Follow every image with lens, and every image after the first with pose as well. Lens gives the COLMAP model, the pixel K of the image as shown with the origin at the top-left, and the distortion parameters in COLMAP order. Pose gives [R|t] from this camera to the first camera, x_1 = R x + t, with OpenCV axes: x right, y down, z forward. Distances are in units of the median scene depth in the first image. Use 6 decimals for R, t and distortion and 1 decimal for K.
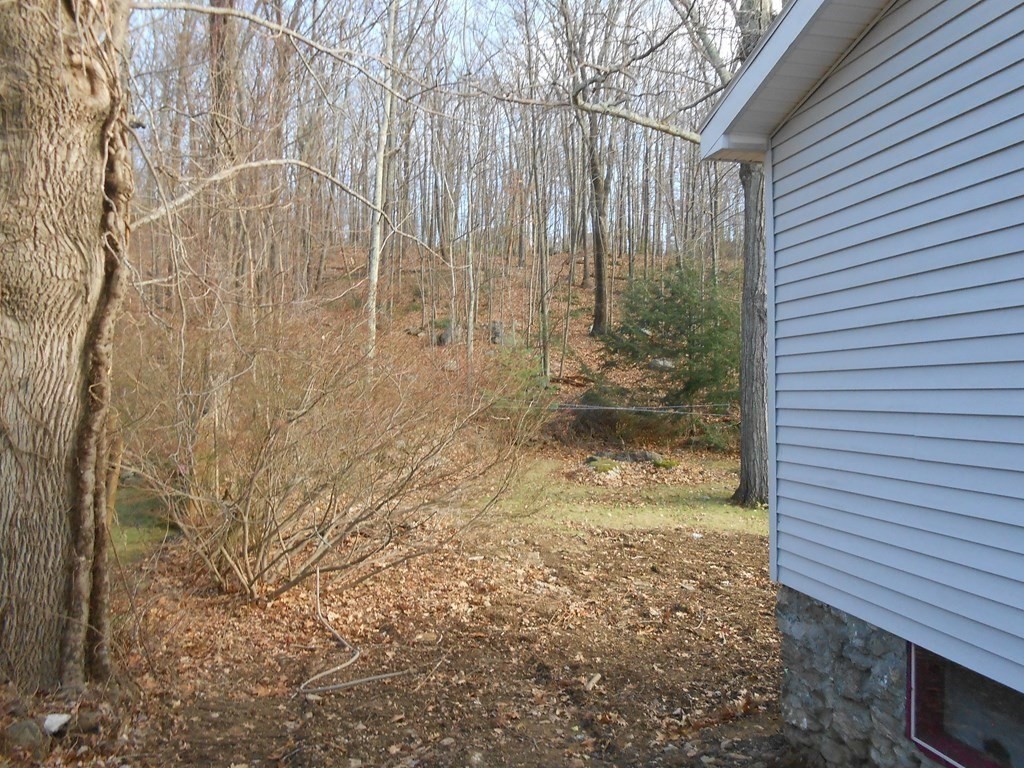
lens RADIAL K [[803.3, 0, 512.2], [0, 803.3, 384.6], [0, 0, 1]] dist [-0.012959, 0.006054]
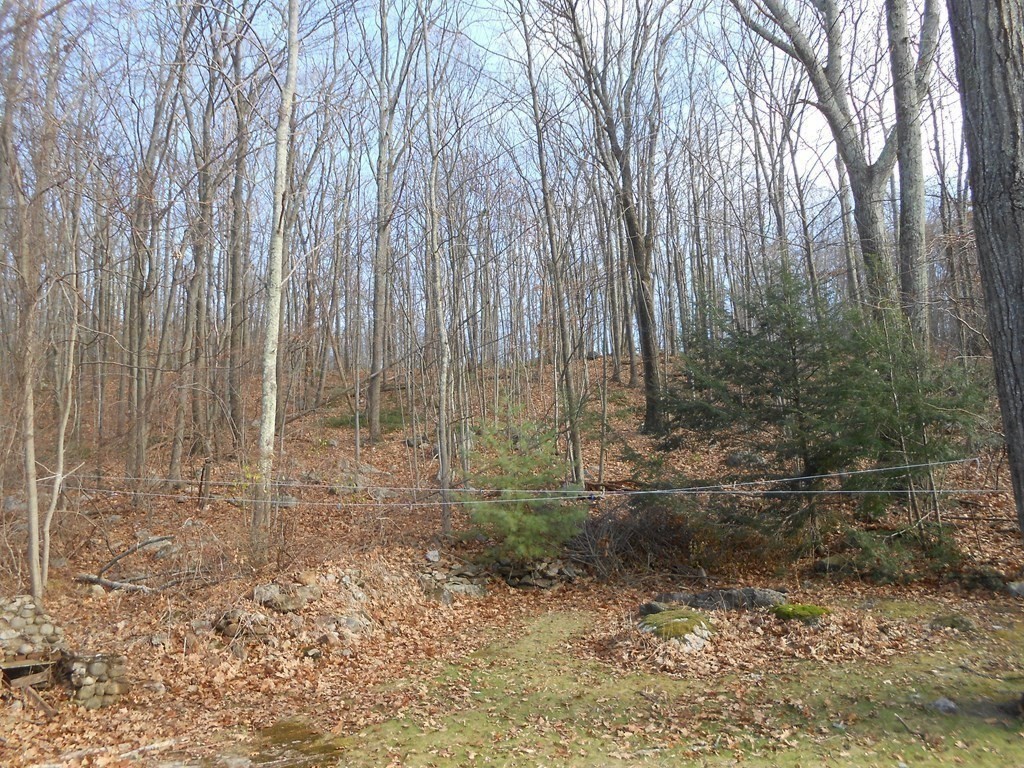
lens RADIAL K [[803.3, 0, 512.2], [0, 803.3, 385.9], [0, 0, 1]] dist [-0.012959, 0.006054]
pose [[0.995961, -0.061372, -0.065545, 0.050311], [0.049397, 0.984061, -0.170830, 0.033744], [0.074984, 0.166902, 0.983118, 0.434254]]
